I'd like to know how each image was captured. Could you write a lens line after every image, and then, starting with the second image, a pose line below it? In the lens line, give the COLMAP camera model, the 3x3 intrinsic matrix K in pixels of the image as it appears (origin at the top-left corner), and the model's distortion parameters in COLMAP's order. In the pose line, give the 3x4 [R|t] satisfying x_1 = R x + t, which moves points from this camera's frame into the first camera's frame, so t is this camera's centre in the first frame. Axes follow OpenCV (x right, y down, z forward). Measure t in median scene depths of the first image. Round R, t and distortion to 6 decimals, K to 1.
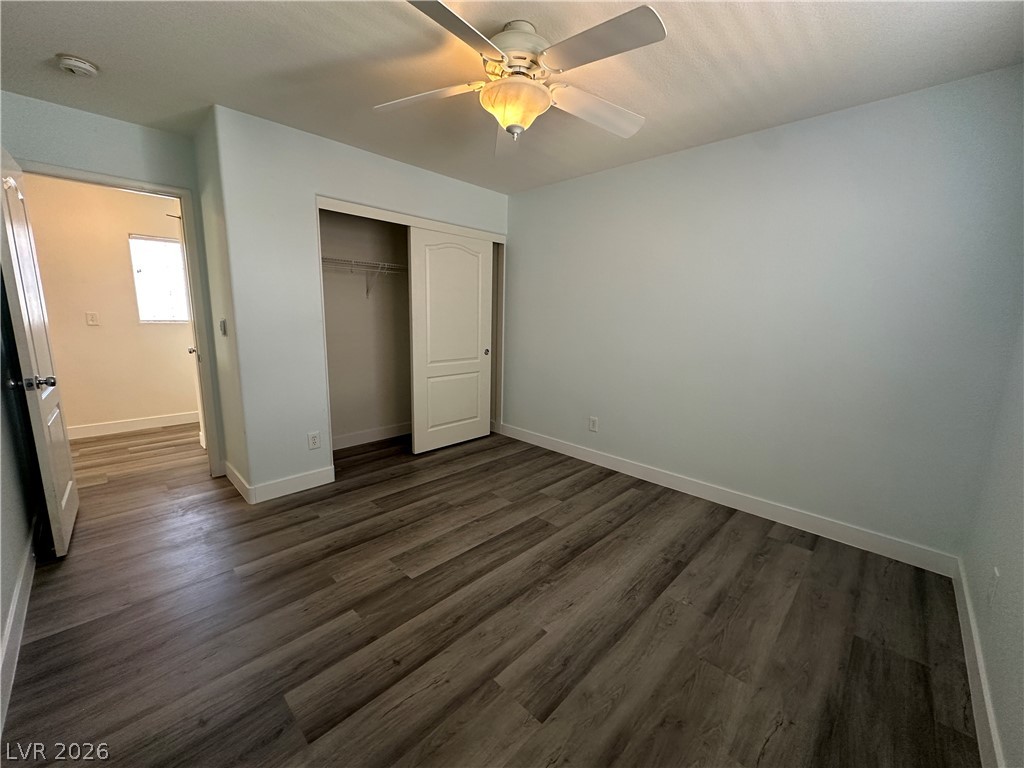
lens RADIAL K [[405.5, 0, 513.5], [0, 405.5, 383.7], [0, 0, 1]] dist [-0.003303, 0.000427]
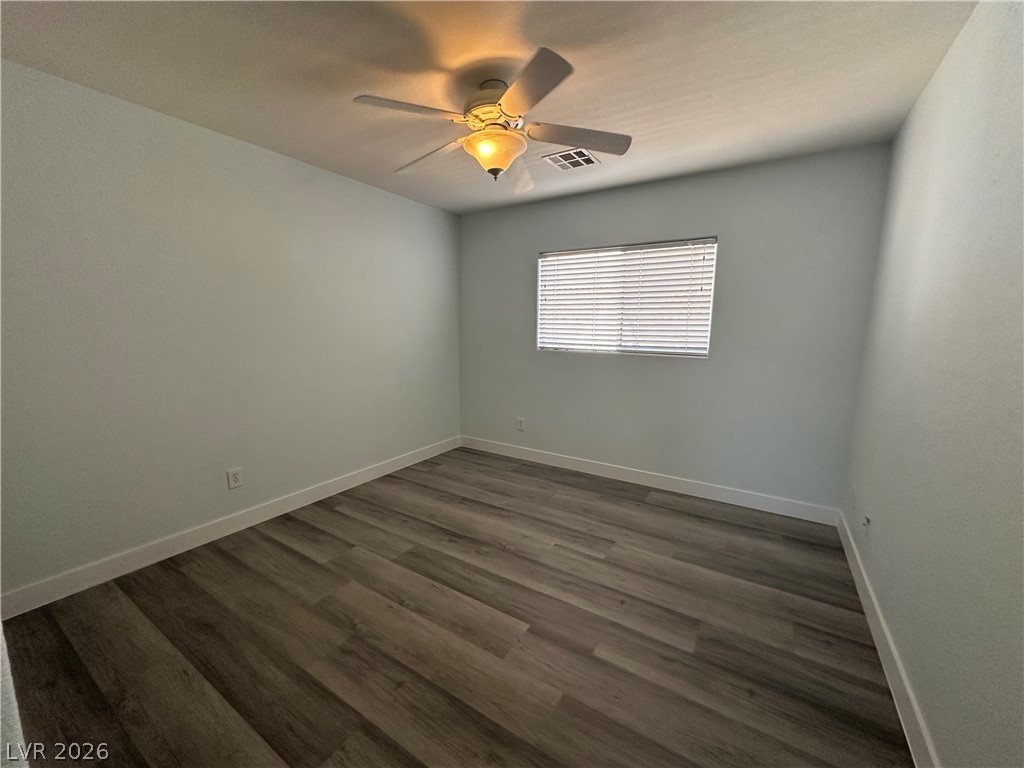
lens RADIAL K [[405.5, 0, 513.5], [0, 405.5, 384.0], [0, 0, 1]] dist [-0.003303, 0.000427]
pose [[-0.203220, -0.168601, 0.964508, -0.829169], [0.158336, 0.966439, 0.202300, -0.189047], [-0.966246, 0.193828, -0.169705, 0.871595]]
